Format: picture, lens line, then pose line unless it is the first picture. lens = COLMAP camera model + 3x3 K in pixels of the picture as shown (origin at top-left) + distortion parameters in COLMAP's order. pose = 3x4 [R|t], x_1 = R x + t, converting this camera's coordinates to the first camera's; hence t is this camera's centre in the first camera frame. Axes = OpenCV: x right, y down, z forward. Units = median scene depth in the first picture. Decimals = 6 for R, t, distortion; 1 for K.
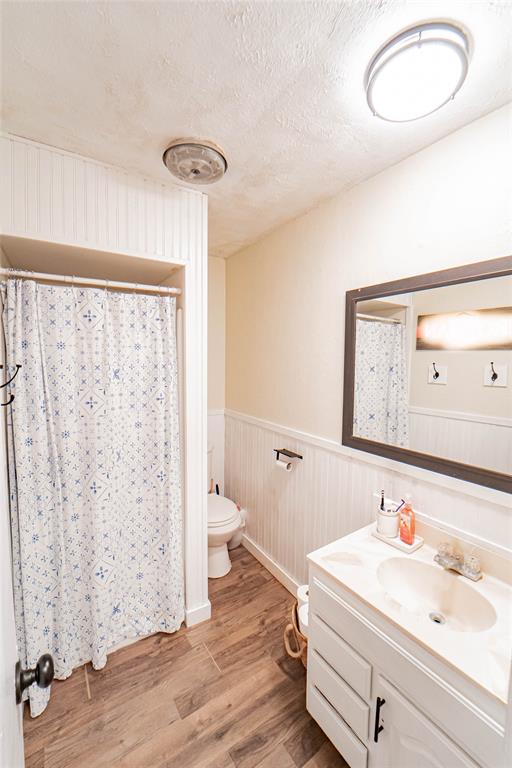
lens RADIAL K [[333.0, 0, 257.8], [0, 333.0, 372.5], [0, 0, 1]] dist [-0.024738, 0.000251]
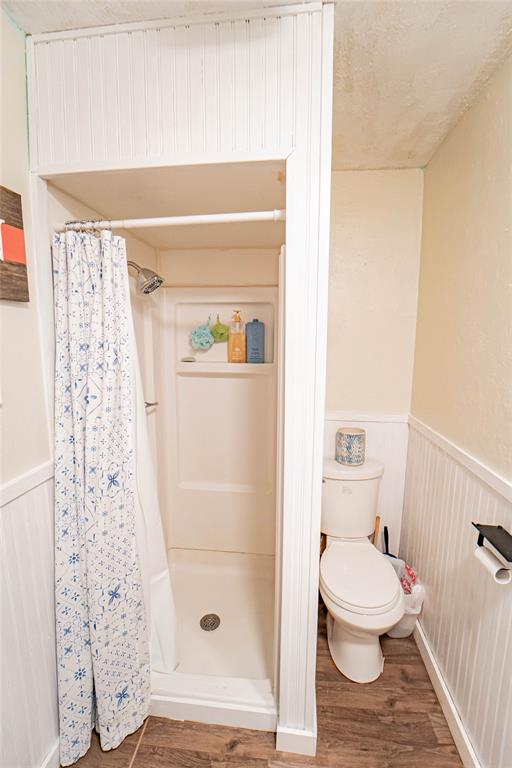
lens RADIAL K [[333.0, 0, 257.8], [0, 333.0, 372.5], [0, 0, 1]] dist [-0.024738, 0.000251]
pose [[0.775861, 0.074346, -0.626508, 0.081266], [-0.033610, 0.996493, 0.076628, -0.011598], [0.630007, -0.038396, 0.775639, 0.410690]]
